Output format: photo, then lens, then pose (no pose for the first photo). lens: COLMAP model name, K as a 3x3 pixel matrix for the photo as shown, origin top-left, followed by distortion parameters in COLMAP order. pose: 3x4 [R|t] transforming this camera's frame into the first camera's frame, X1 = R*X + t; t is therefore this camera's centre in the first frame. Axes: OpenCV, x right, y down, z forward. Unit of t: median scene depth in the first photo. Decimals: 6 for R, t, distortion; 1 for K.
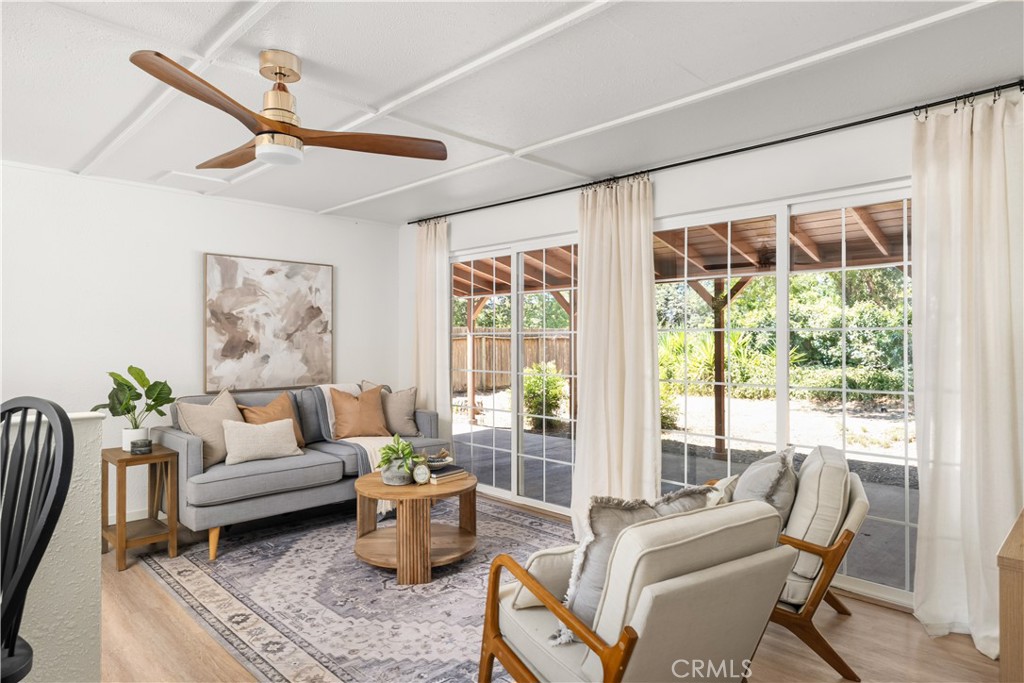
lens RADIAL K [[606.7, 0, 507.6], [0, 606.7, 335.3], [0, 0, 1]] dist [0.002460, 0.001996]
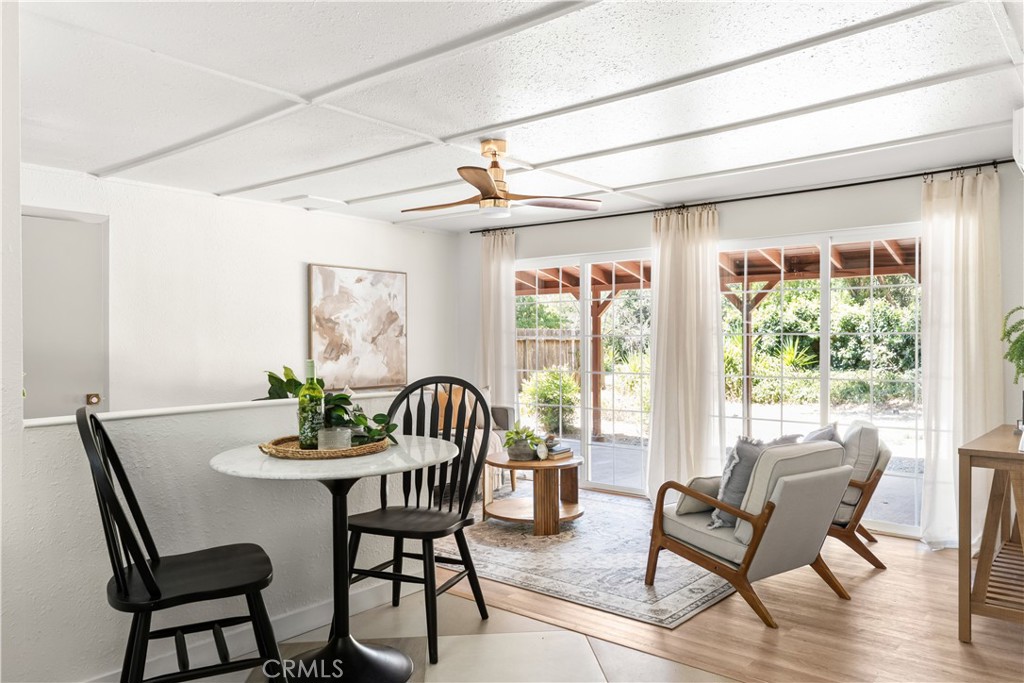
lens RADIAL K [[751.4, 0, 514.8], [0, 751.4, 348.8], [0, 0, 1]] dist [0.012184, -0.001750]
pose [[0.996068, -0.003817, 0.088510, -0.227486], [0.002250, 0.999839, 0.017793, -0.005216], [-0.088564, -0.017524, 0.995916, -0.350669]]
